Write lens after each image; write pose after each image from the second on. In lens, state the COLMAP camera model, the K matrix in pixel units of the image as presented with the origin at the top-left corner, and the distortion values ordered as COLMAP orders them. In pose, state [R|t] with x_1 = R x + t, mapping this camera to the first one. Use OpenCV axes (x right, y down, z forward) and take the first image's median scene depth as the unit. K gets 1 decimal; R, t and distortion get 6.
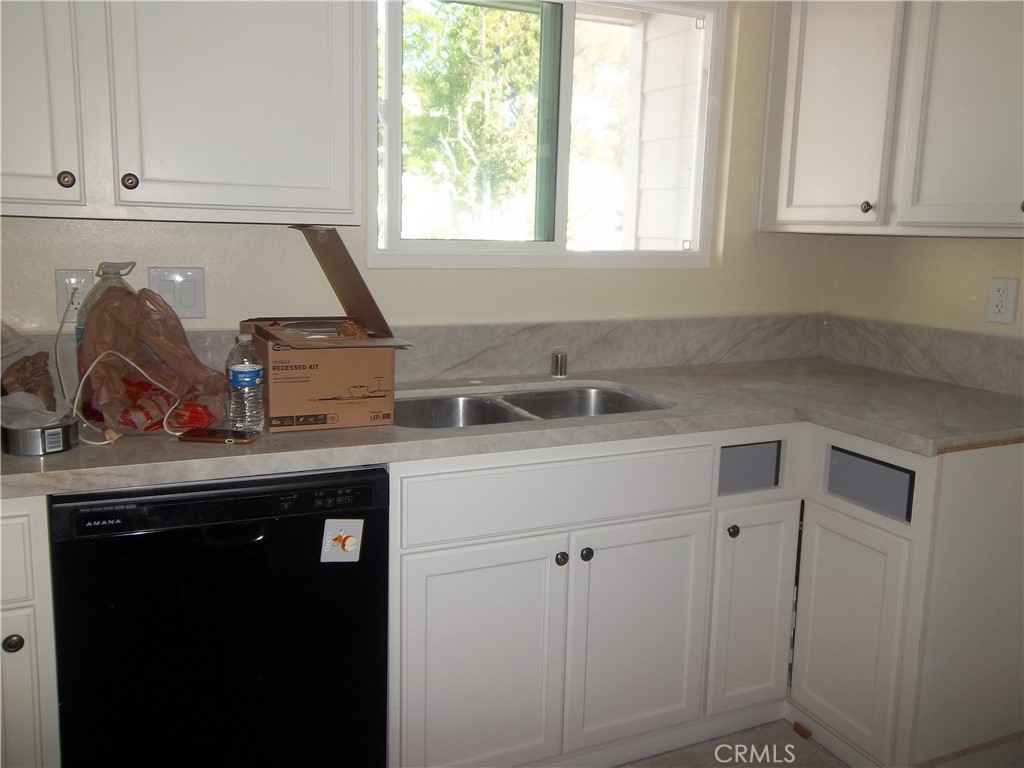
lens RADIAL K [[873.2, 0, 514.3], [0, 873.2, 373.4], [0, 0, 1]] dist [-0.006146, 0.023154]
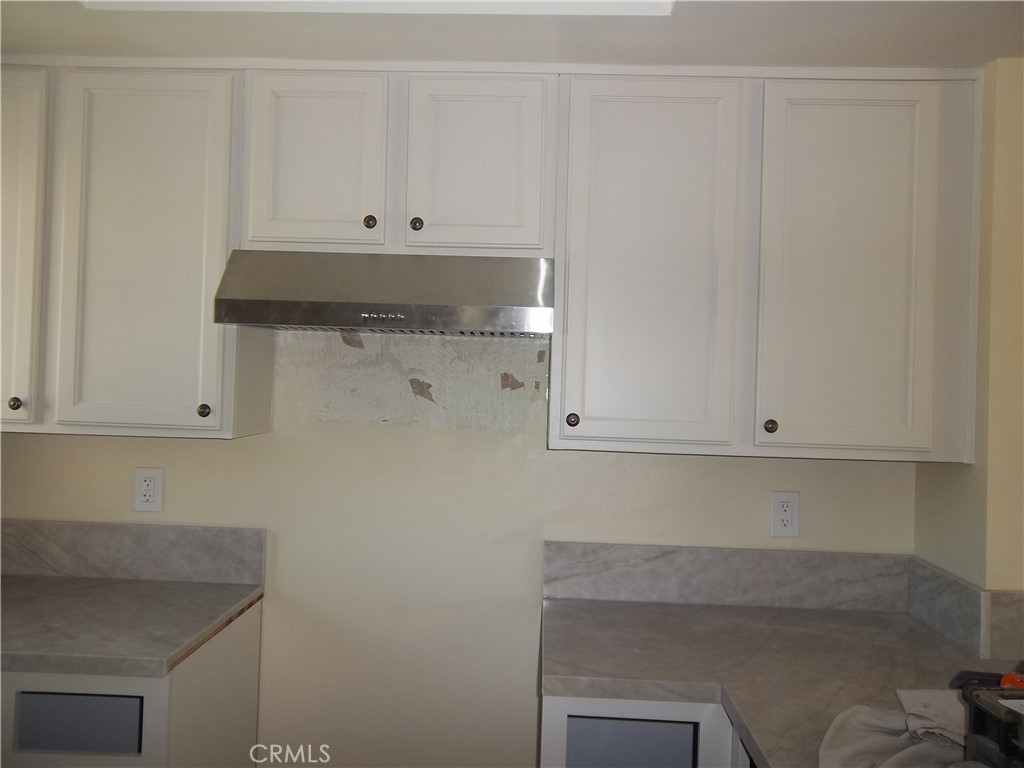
lens RADIAL K [[873.2, 0, 514.2], [0, 873.2, 383.8], [0, 0, 1]] dist [-0.006146, 0.023154]
pose [[0.451200, -0.009224, 0.892375, -0.148193], [0.123904, 0.990909, -0.052406, -0.091042], [-0.883780, 0.134215, 0.448241, 0.131804]]
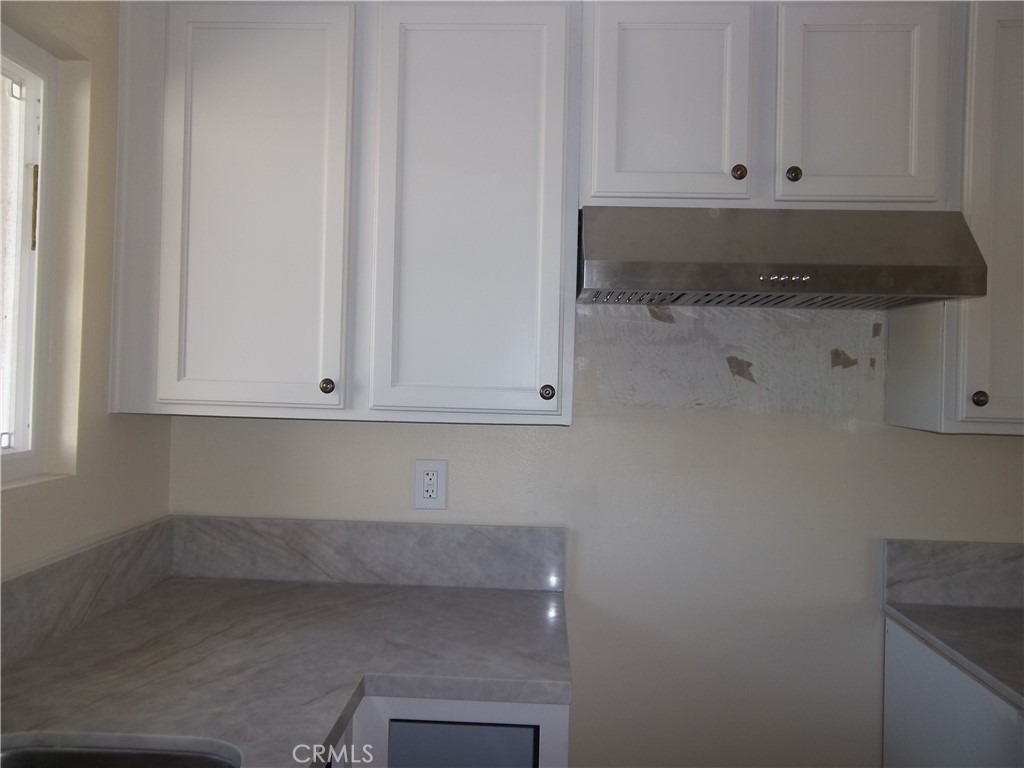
lens RADIAL K [[873.2, 0, 515.9], [0, 873.2, 381.3], [0, 0, 1]] dist [-0.006146, 0.023154]
pose [[0.460456, -0.015041, 0.887555, -0.190604], [0.131885, 0.989919, -0.051646, -0.119648], [-0.877830, 0.140836, 0.457798, 0.447396]]
